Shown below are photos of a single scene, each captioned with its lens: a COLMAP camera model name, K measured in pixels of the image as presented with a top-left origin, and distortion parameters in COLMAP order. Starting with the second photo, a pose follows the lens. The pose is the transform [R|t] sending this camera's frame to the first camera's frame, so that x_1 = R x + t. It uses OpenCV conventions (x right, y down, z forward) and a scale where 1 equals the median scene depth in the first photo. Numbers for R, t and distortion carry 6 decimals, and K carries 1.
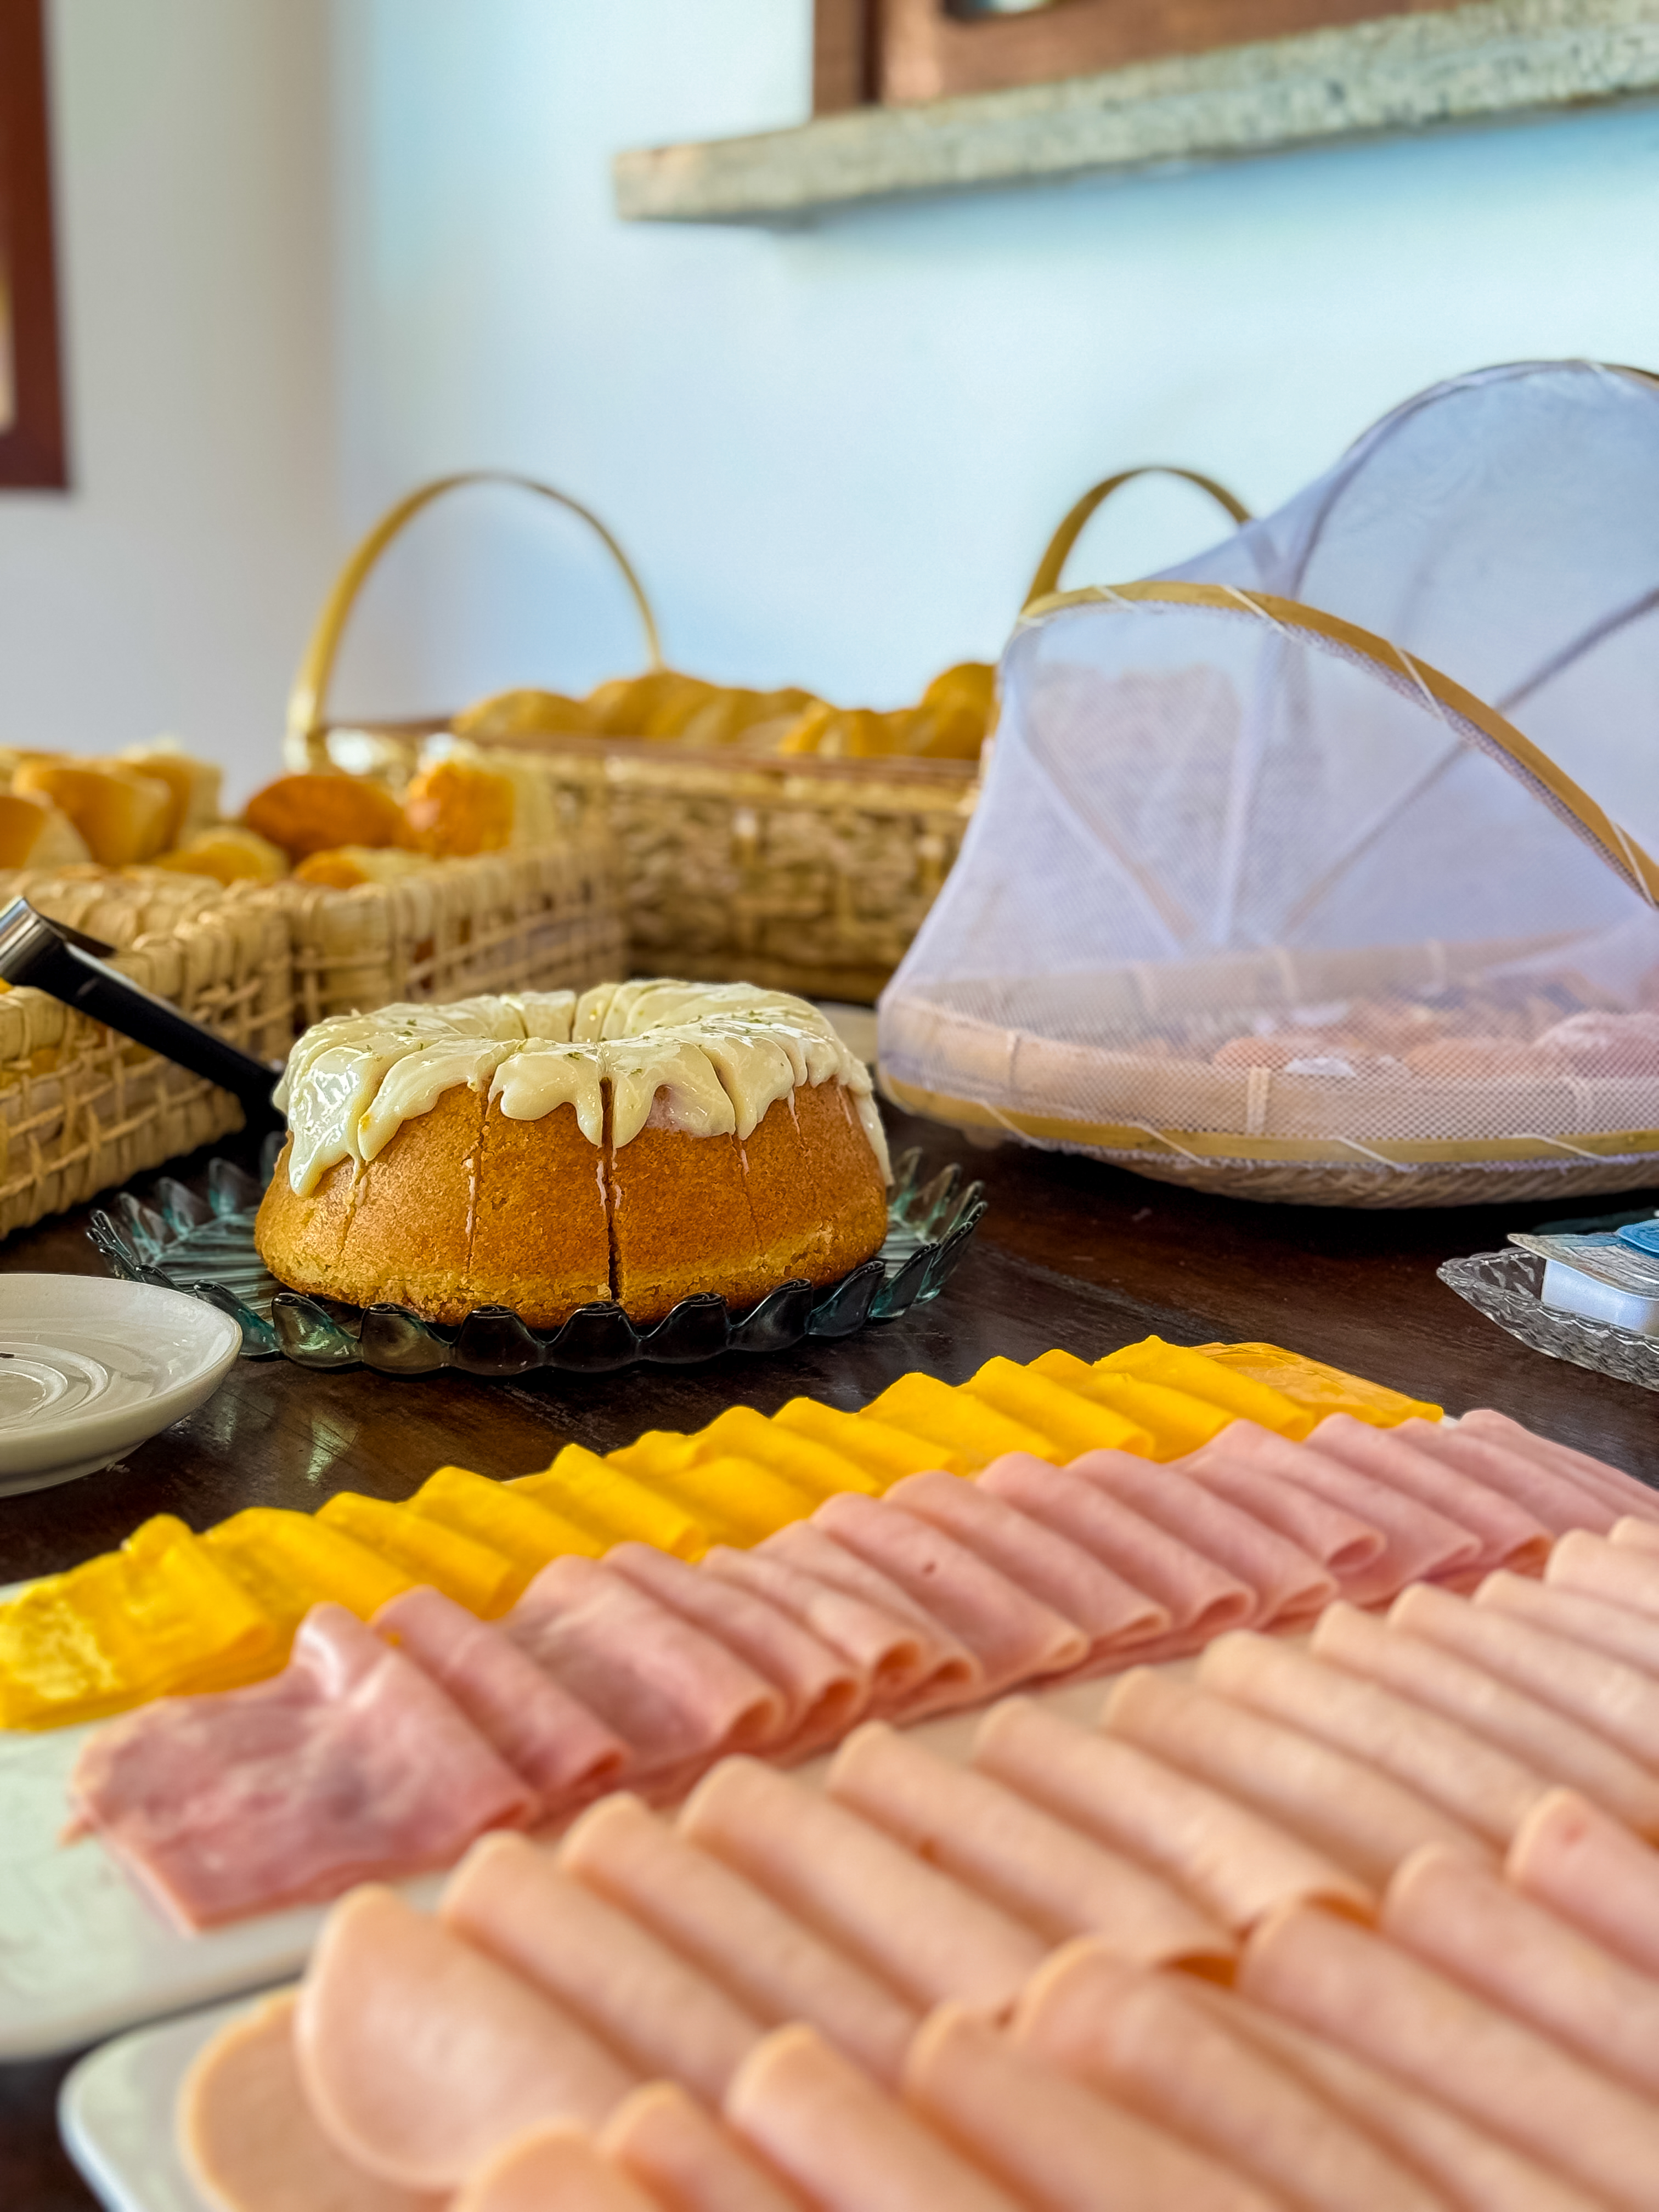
lens RADIAL K [[3144.8, 0, 832.2], [0, 3144.8, 1100.7], [0, 0, 1]] dist [0.101321, 0.000000]
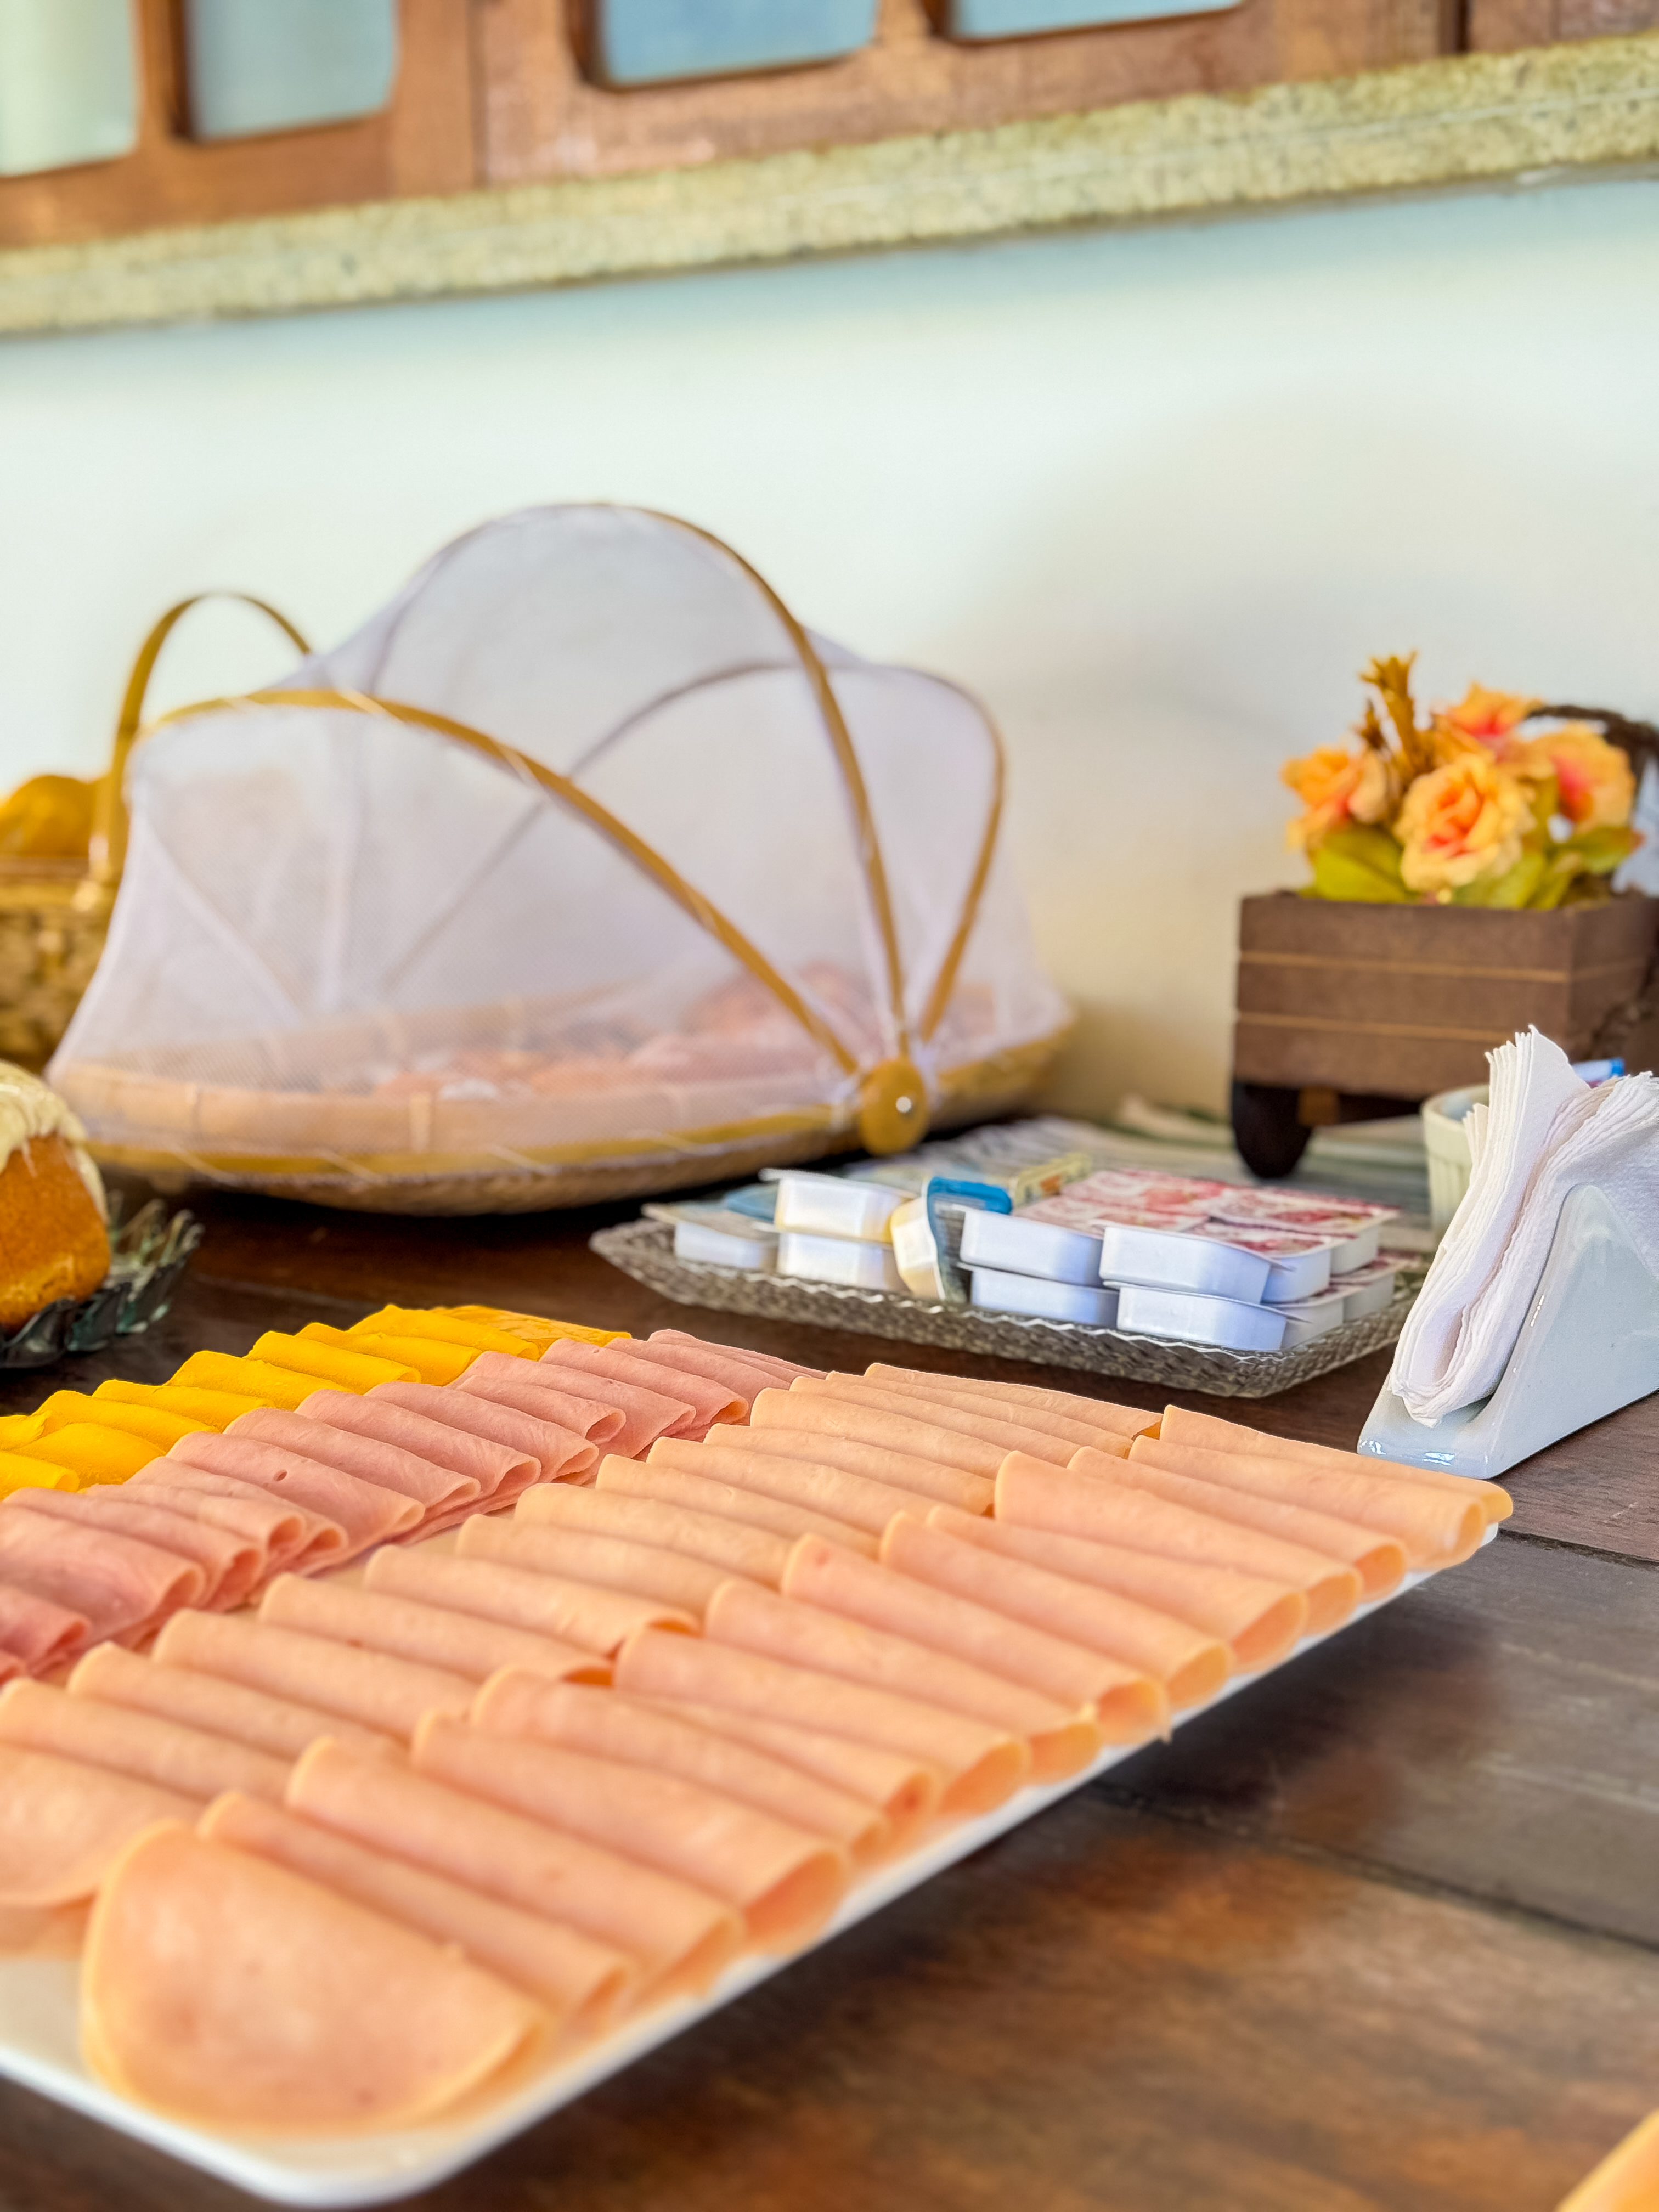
lens RADIAL K [[3144.8, 0, 827.5], [0, 3144.8, 1107.4], [0, 0, 1]] dist [0.101321, 0.000000]
pose [[0.943019, -0.075457, 0.324069, -0.111874], [0.086104, 0.996112, -0.018619, 0.031366], [-0.321404, 0.045462, 0.945850, -0.183226]]
